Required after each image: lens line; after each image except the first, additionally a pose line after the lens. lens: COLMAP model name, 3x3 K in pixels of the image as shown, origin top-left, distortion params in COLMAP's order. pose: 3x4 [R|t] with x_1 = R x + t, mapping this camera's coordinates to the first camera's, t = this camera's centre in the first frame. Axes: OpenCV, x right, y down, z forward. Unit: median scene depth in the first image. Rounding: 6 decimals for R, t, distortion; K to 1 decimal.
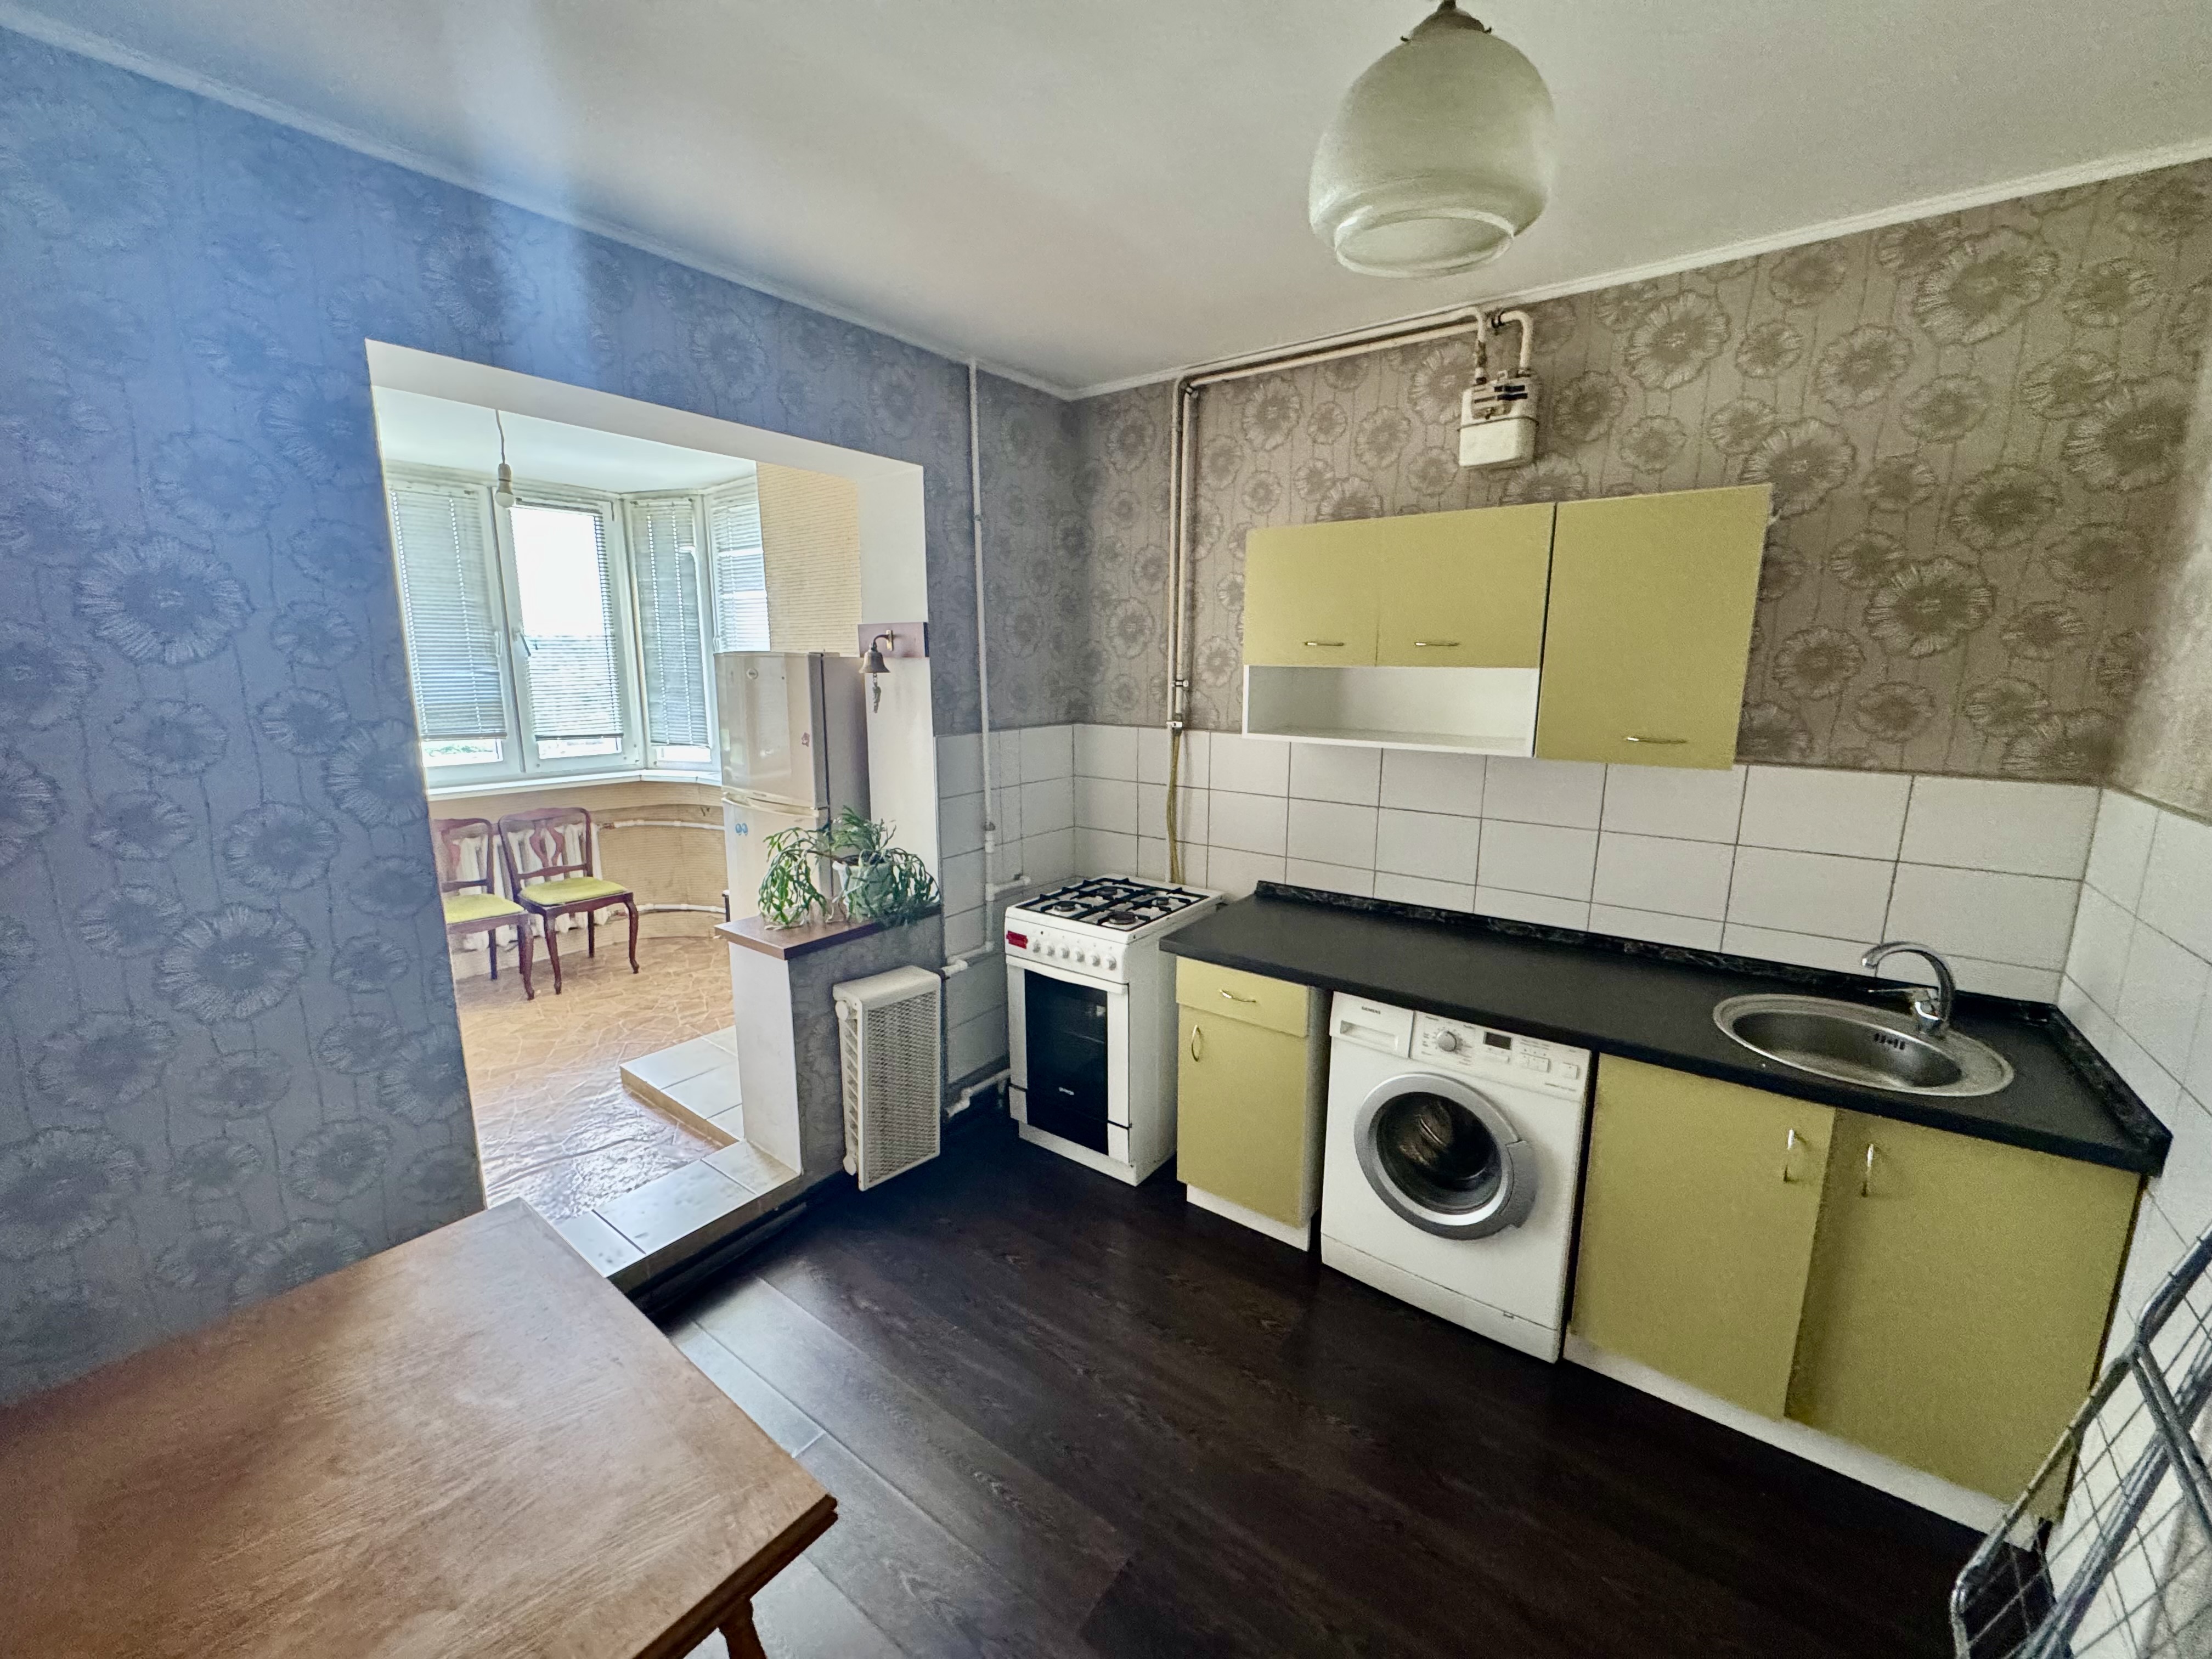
lens RADIAL K [[881.4, 0, 1103.1], [0, 881.4, 830.8], [0, 0, 1]] dist [0.000241, 0.000072]
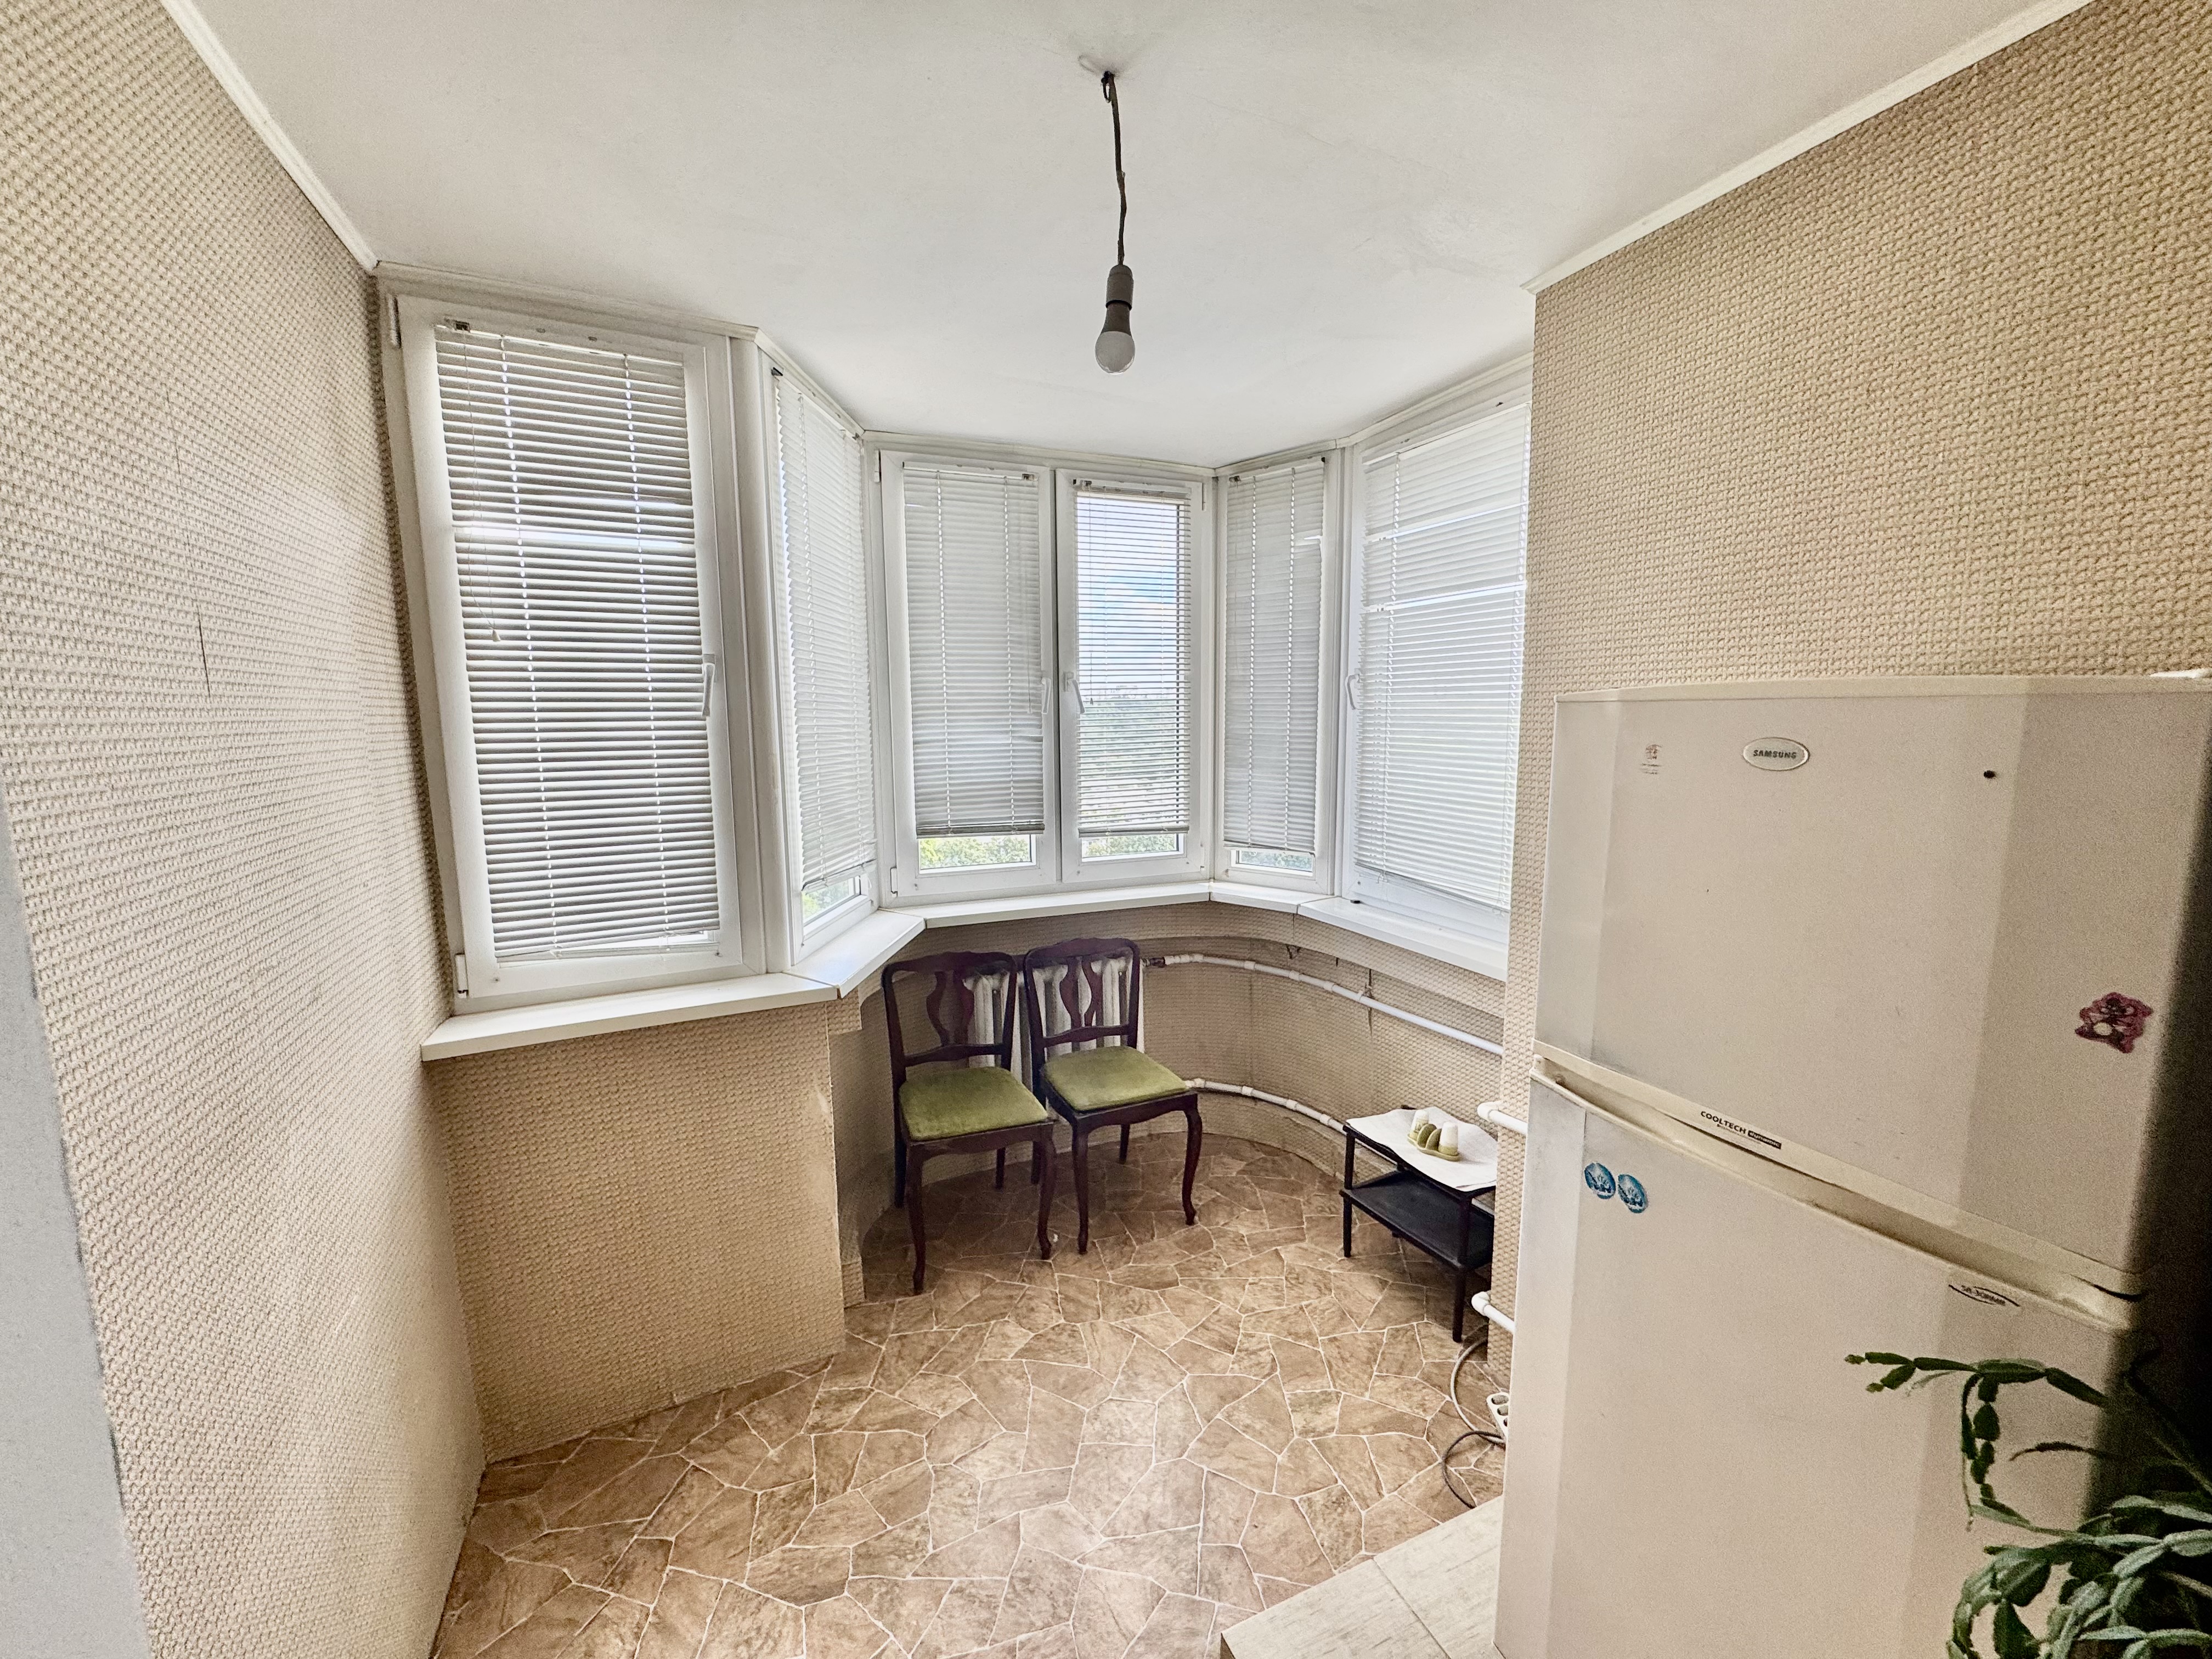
lens RADIAL K [[881.4, 0, 1106.6], [0, 881.4, 830.0], [0, 0, 1]] dist [0.000241, 0.000072]
pose [[0.879295, 0.047666, -0.473887, -0.298247], [-0.077080, 0.996105, -0.042830, -0.078824], [0.470000, 0.074187, 0.879543, 0.406238]]
